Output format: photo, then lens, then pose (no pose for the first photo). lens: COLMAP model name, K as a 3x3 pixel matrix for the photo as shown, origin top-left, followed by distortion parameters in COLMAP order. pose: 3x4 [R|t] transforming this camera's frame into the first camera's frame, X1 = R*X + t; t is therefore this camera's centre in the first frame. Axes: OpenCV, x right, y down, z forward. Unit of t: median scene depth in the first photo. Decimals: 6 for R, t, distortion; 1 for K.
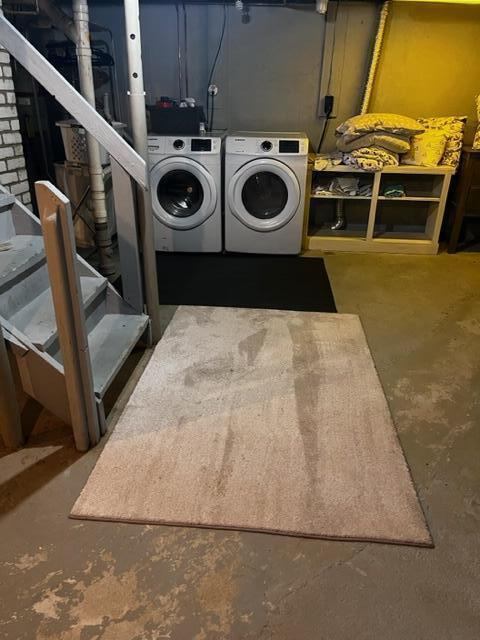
lens RADIAL K [[481.3, 0, 239.9], [0, 481.3, 325.0], [0, 0, 1]] dist [0.050653, -0.059996]
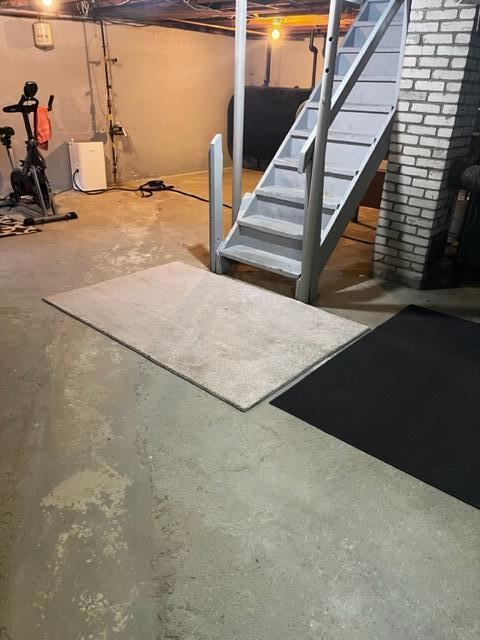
lens RADIAL K [[481.3, 0, 243.4], [0, 481.3, 318.1], [0, 0, 1]] dist [0.050653, -0.059996]
pose [[-0.587933, 0.307067, -0.748361, 0.553643], [-0.389637, 0.703247, 0.594665, -0.401549], [0.708885, 0.641212, -0.293817, 0.855268]]
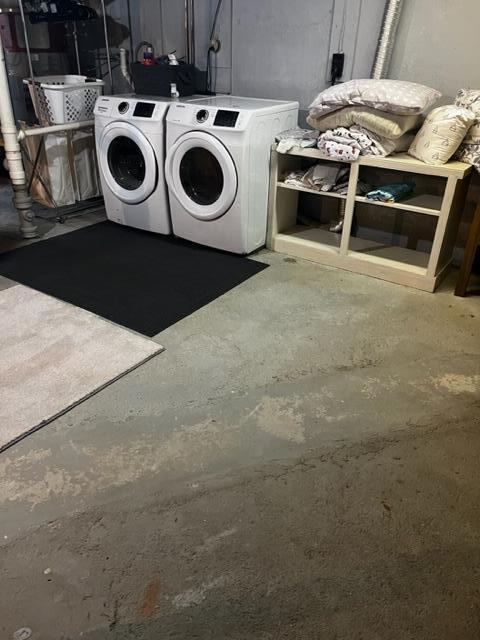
lens RADIAL K [[481.3, 0, 244.3], [0, 481.3, 315.4], [0, 0, 1]] dist [0.050653, -0.059996]
pose [[0.867558, 0.243062, -0.433894, 0.515908], [-0.219572, 0.969999, 0.104355, -0.136158], [0.446242, 0.004737, 0.894900, 0.286027]]
